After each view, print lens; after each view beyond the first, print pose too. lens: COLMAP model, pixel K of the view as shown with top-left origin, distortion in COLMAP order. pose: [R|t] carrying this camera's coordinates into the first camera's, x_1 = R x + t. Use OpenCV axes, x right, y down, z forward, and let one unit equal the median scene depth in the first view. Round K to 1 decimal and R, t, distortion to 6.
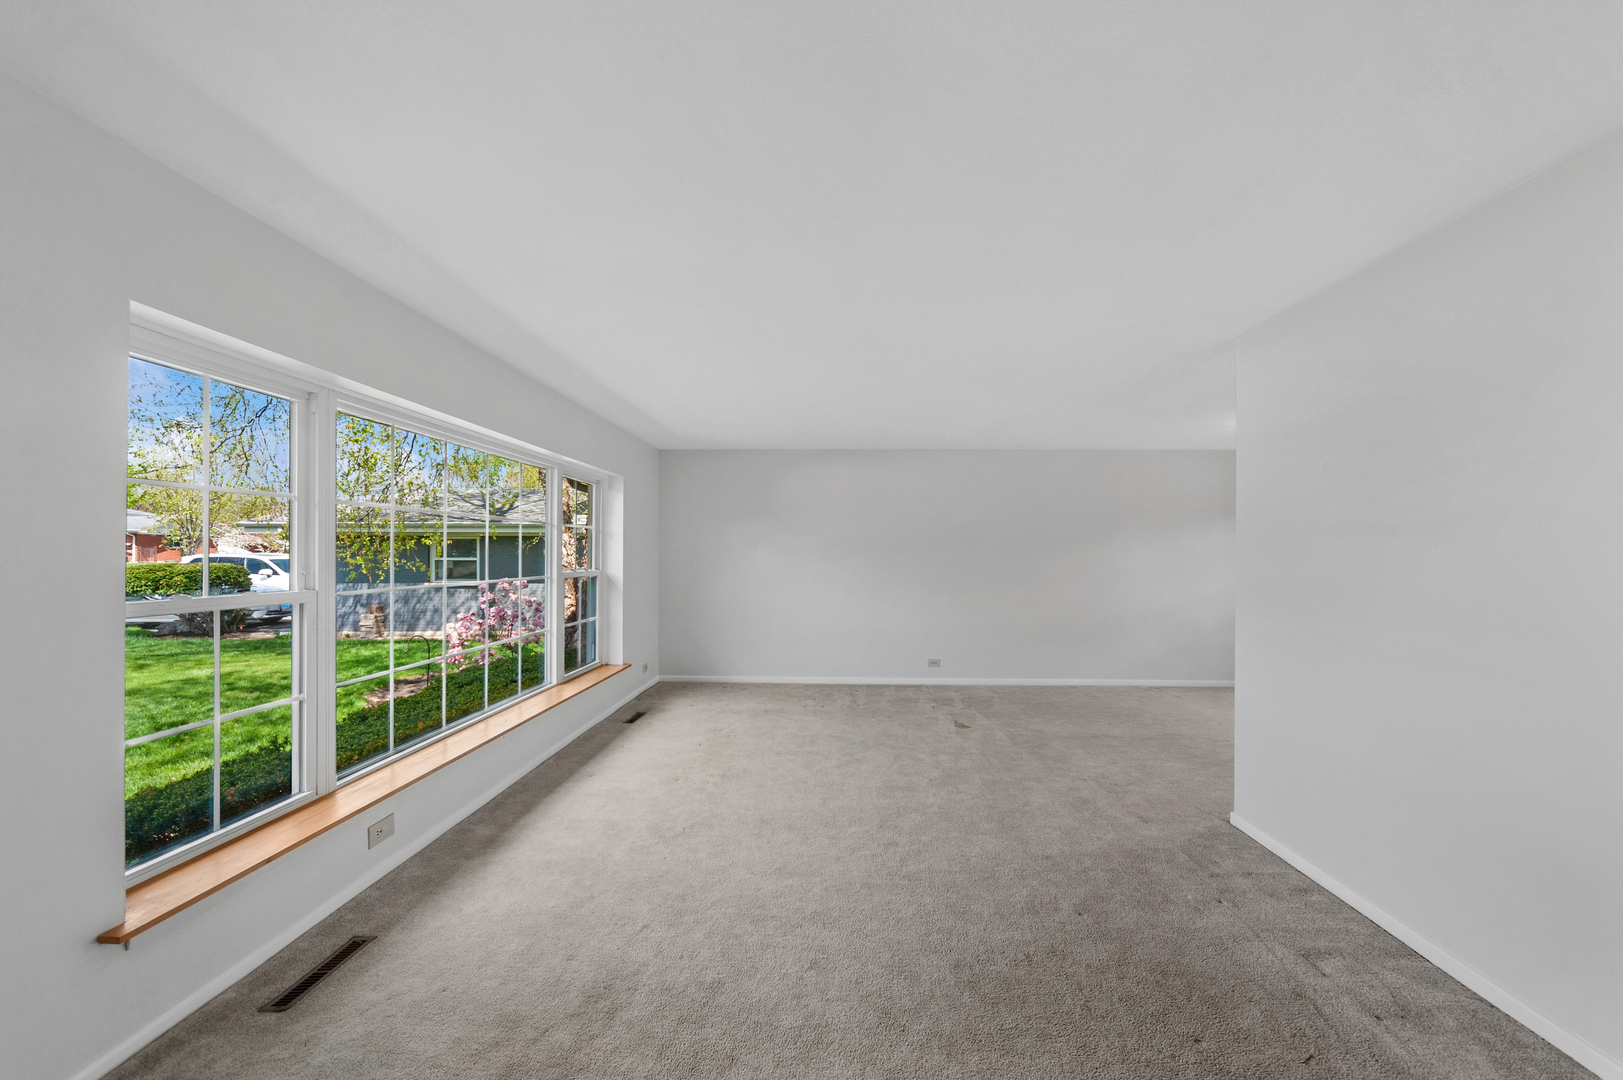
lens RADIAL K [[581.3, 0, 813.5], [0, 581.3, 559.7], [0, 0, 1]] dist [-0.005297, -0.000048]
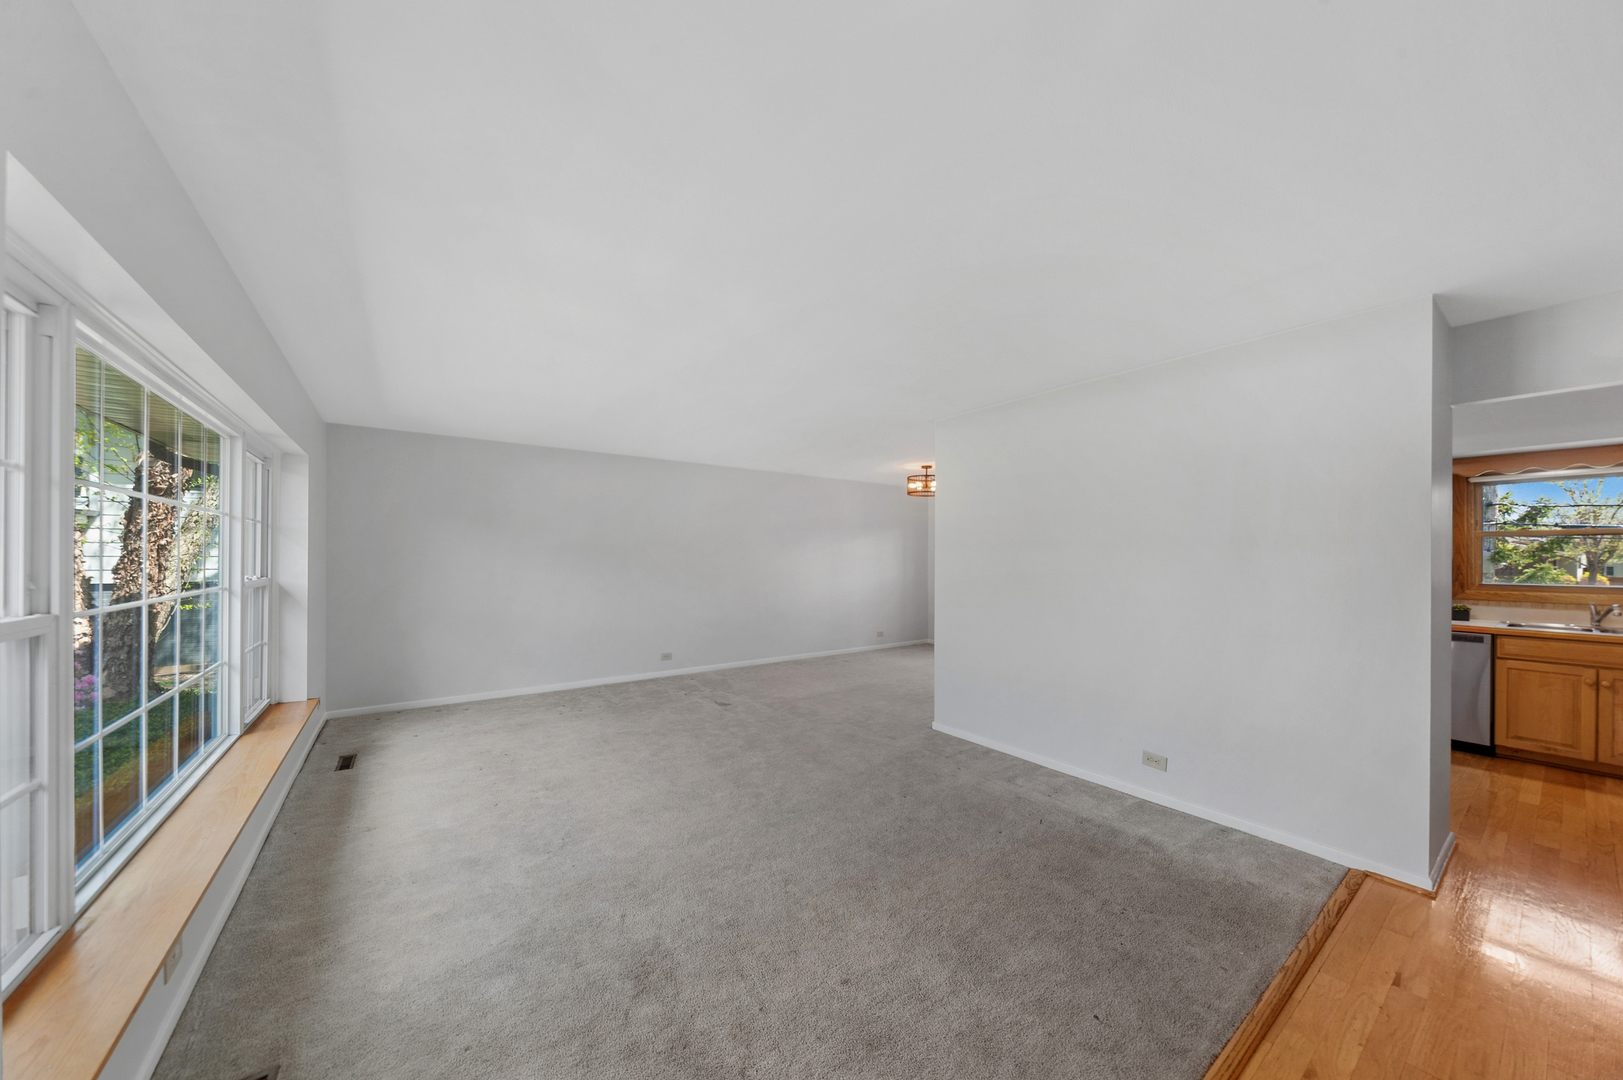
lens RADIAL K [[562.1, 0, 821.5], [0, 562.1, 558.5], [0, 0, 1]] dist [-0.000770, -0.000114]
pose [[0.785058, -0.001158, 0.619421, -0.397416], [0.004375, 0.999984, -0.003677, -0.000923], [-0.619407, 0.005596, 0.785050, -0.007758]]
